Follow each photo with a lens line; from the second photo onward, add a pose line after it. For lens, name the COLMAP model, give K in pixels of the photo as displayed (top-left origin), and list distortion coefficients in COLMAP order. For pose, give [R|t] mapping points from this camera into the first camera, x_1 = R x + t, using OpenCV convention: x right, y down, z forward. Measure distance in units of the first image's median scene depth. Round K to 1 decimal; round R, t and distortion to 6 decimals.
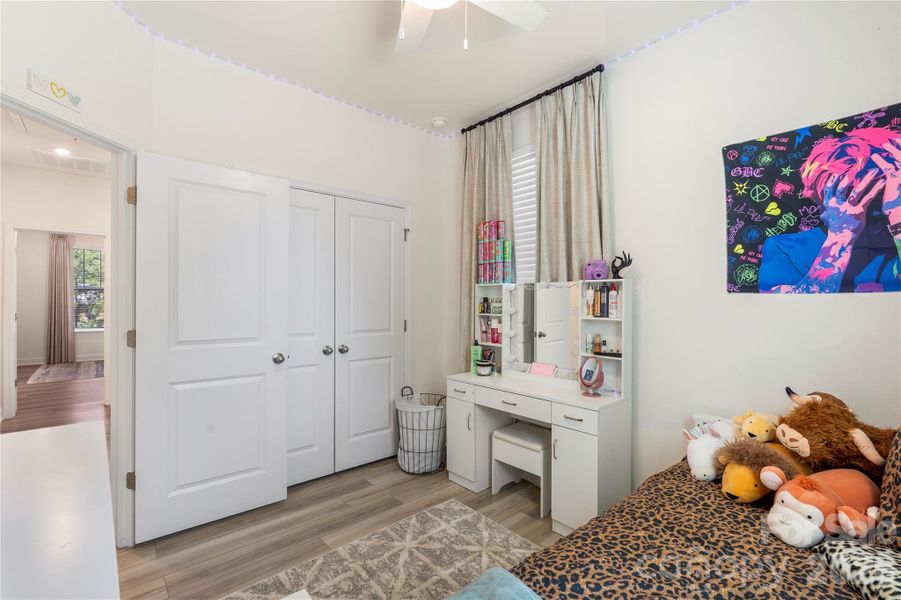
lens RADIAL K [[395.3, 0, 452.8], [0, 395.3, 301.6], [0, 0, 1]] dist [-0.000092, -0.000098]
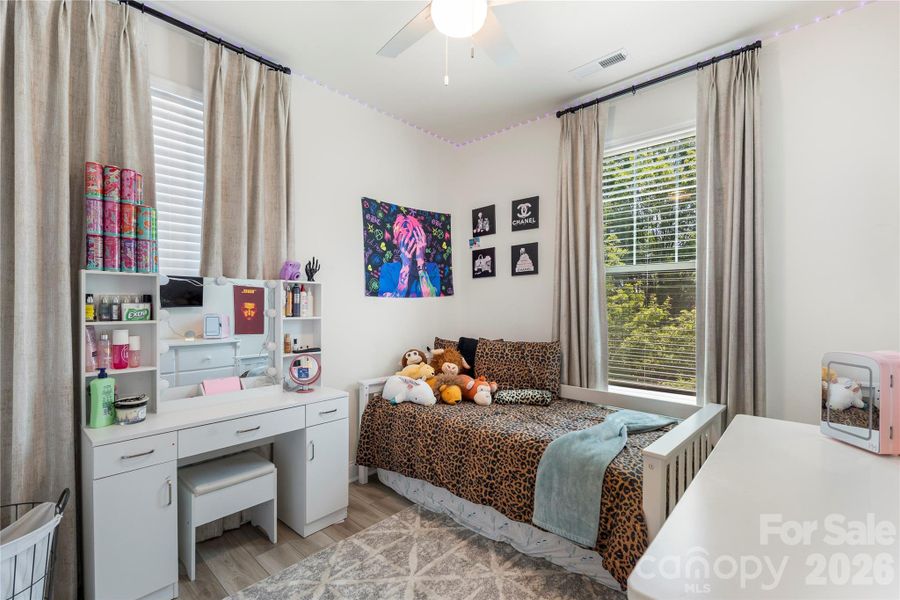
lens RADIAL K [[394.9, 0, 452.2], [0, 394.9, 302.4], [0, 0, 1]] dist [-0.000092, -0.000098]
pose [[-0.089216, -0.007027, 0.995988, -0.842400], [-0.011157, 0.999919, 0.006055, -0.011779], [-0.995950, -0.010572, -0.089287, 0.828652]]
